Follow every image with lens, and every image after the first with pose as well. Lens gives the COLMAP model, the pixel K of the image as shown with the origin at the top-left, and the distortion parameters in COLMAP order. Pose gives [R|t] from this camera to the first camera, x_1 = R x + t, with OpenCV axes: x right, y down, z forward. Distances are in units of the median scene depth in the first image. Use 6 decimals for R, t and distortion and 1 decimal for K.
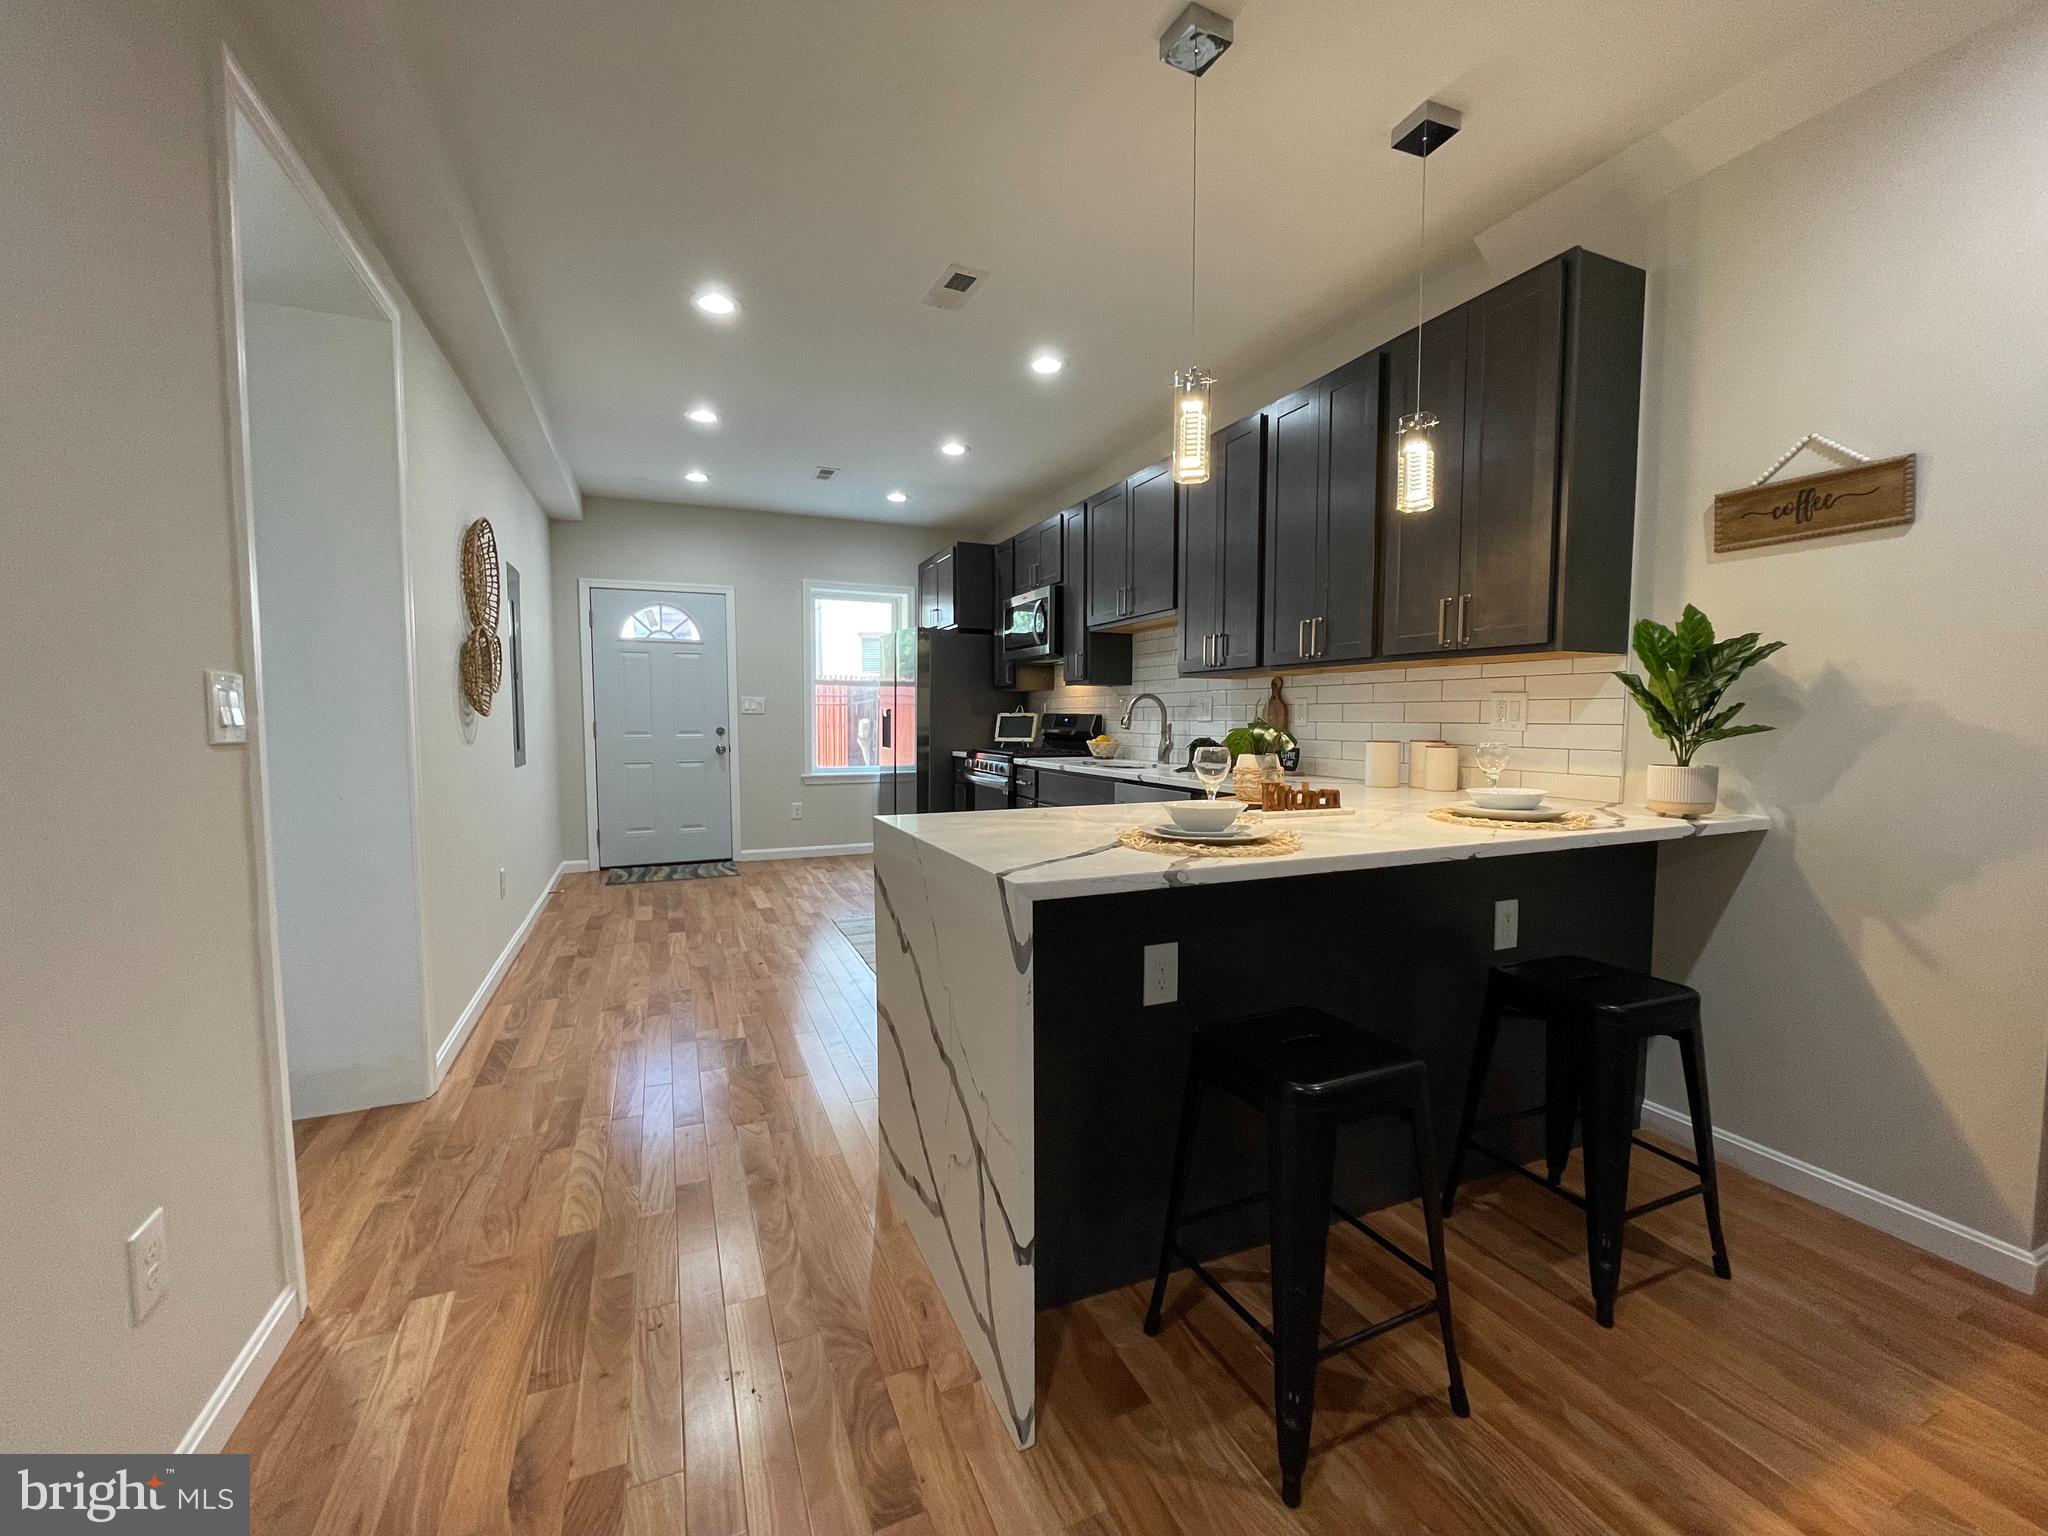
lens RADIAL K [[821.1, 0, 1024.8], [0, 821.1, 767.8], [0, 0, 1]] dist [0.004616, 0.000065]
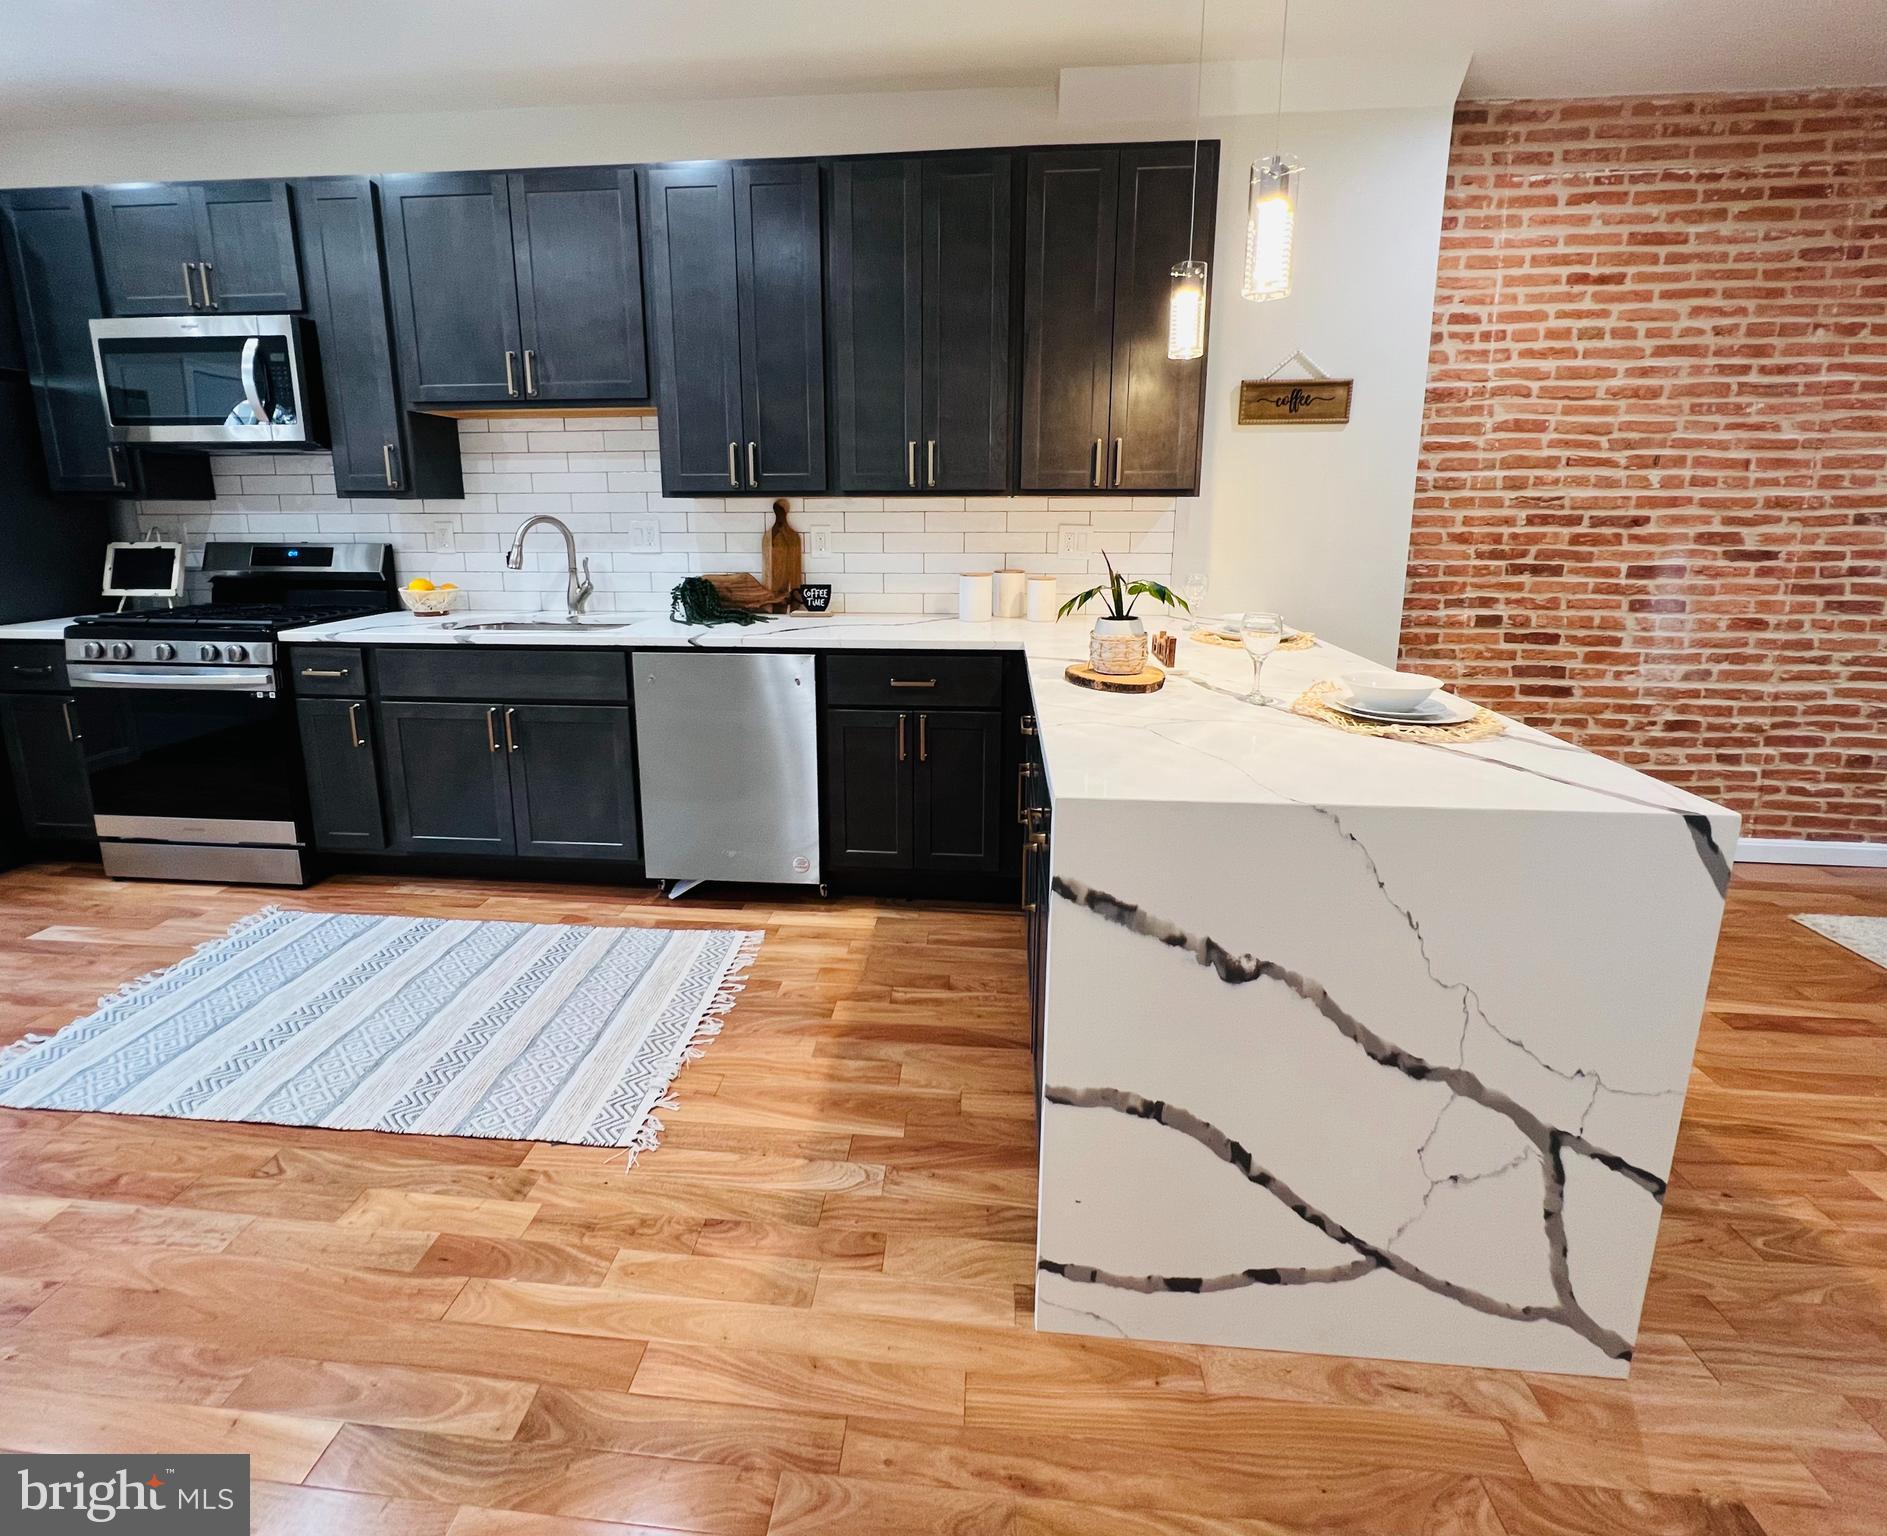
lens RADIAL K [[858.4, 0, 905.6], [0, 858.4, 673.1], [0, 0, 1]] dist [0.000273, -0.000009]
pose [[0.482054, -0.172272, 0.859038, -0.424523], [0.059044, 0.984637, 0.164326, -0.074608], [-0.874150, -0.028493, 0.484820, 0.474050]]
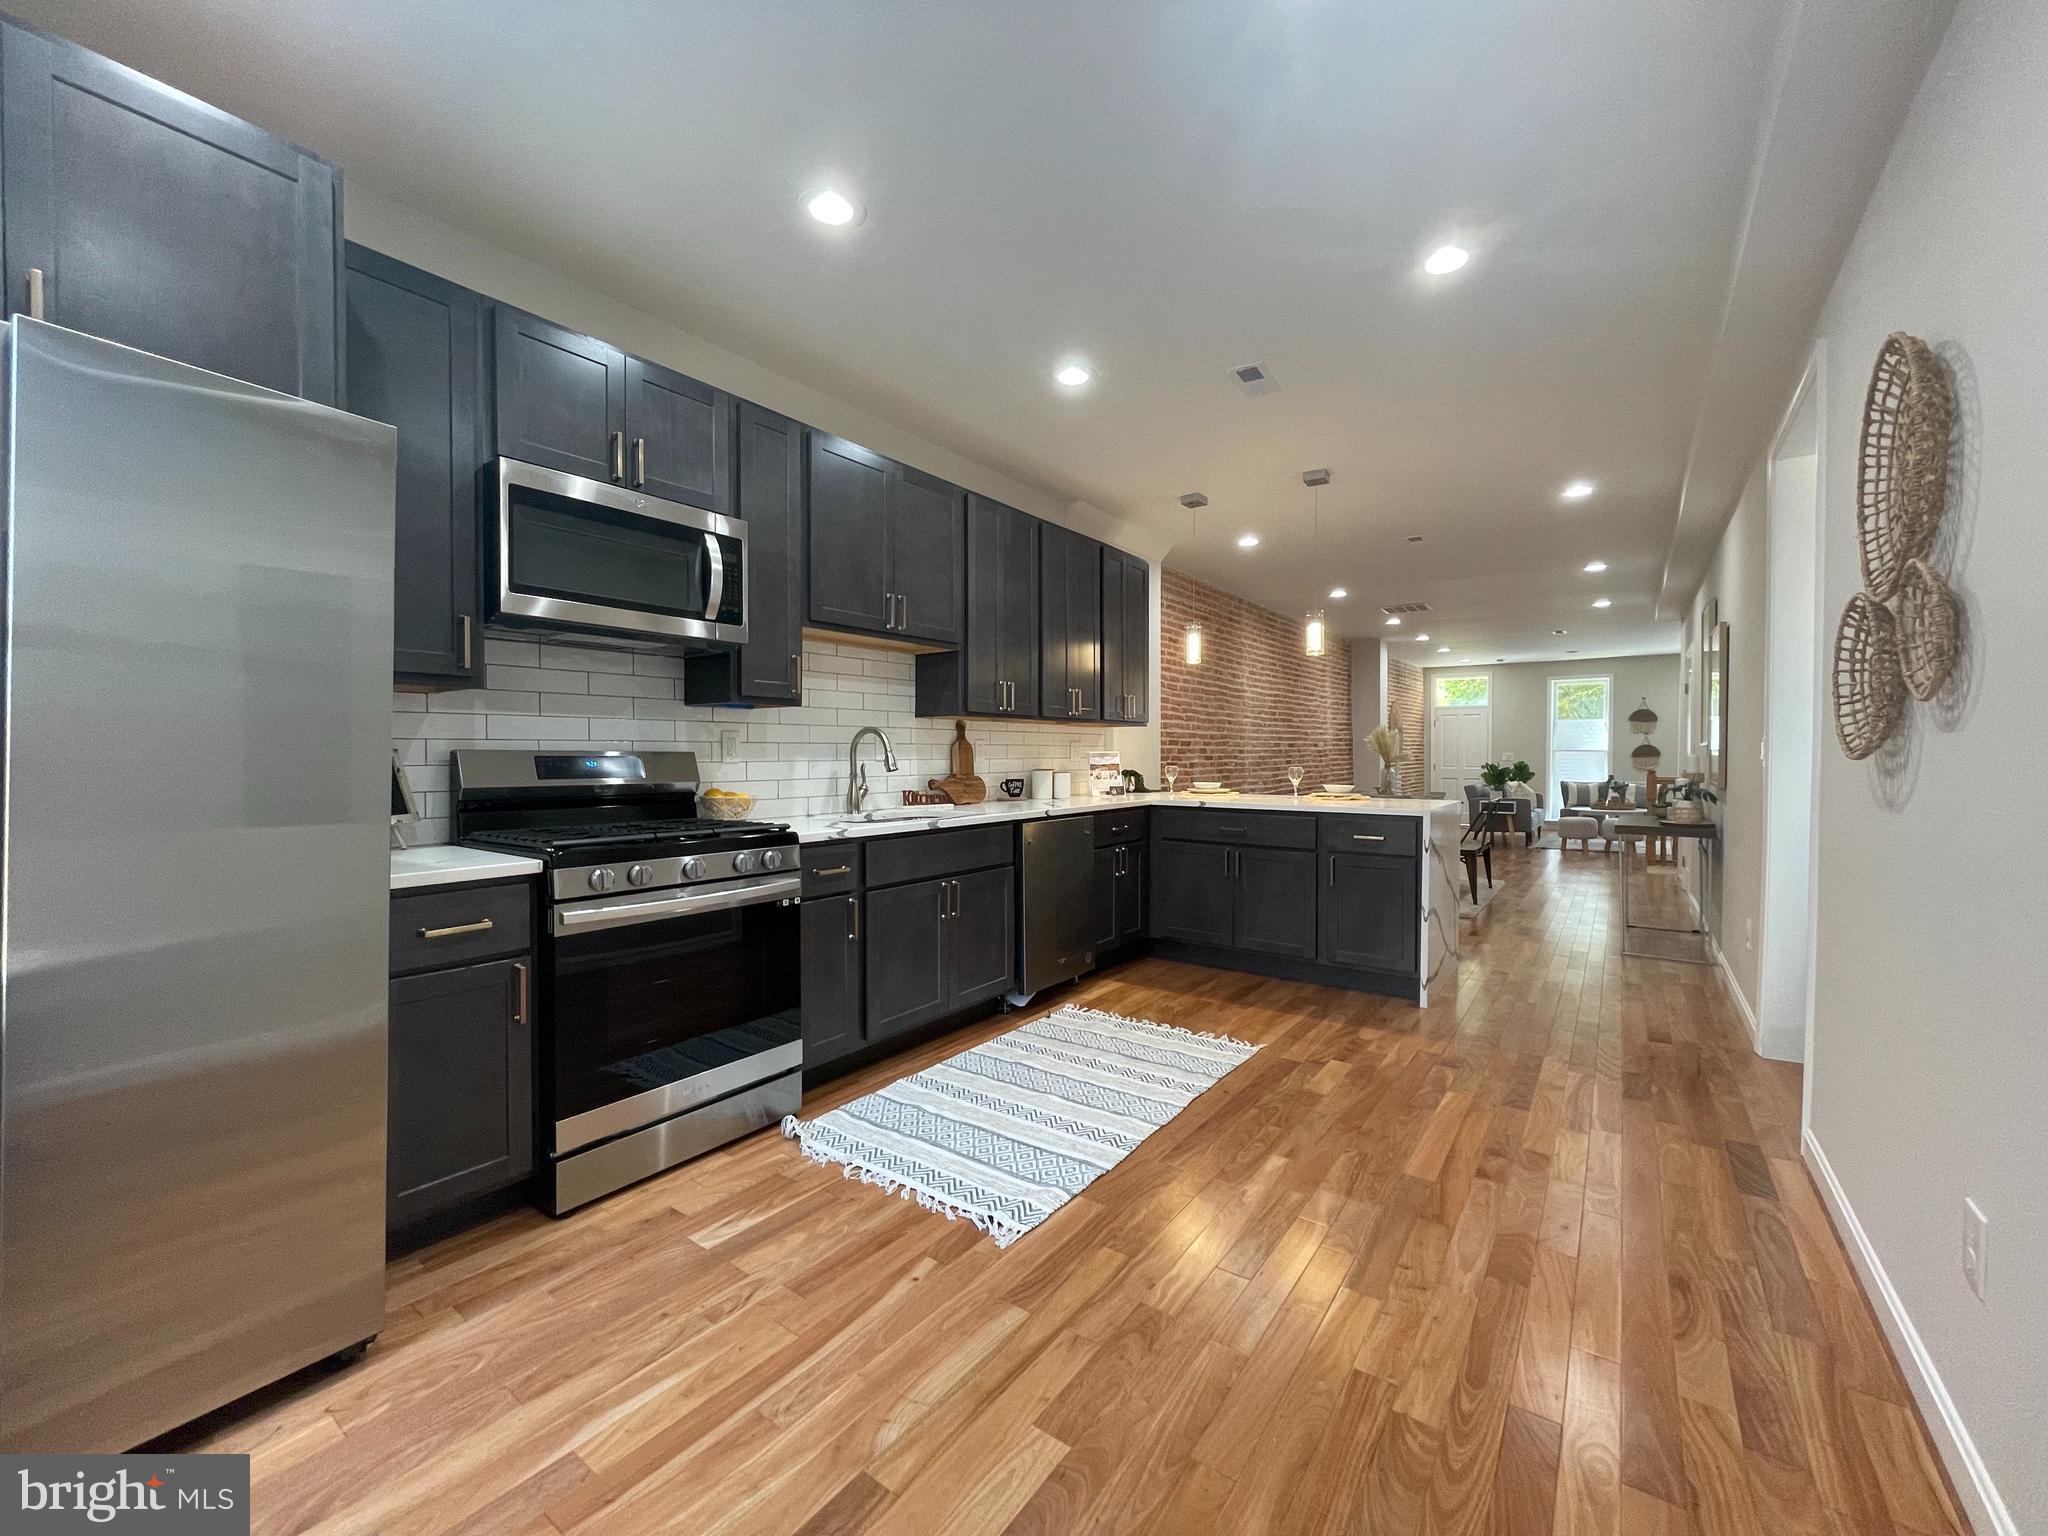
lens RADIAL K [[821.1, 0, 1030.7], [0, 821.1, 768.8], [0, 0, 1]] dist [0.004616, 0.000065]
pose [[-0.509161, -0.016755, 0.860508, -0.756892], [0.054801, 0.997151, 0.051842, -0.101020], [-0.858925, 0.073553, -0.506792, 1.555749]]
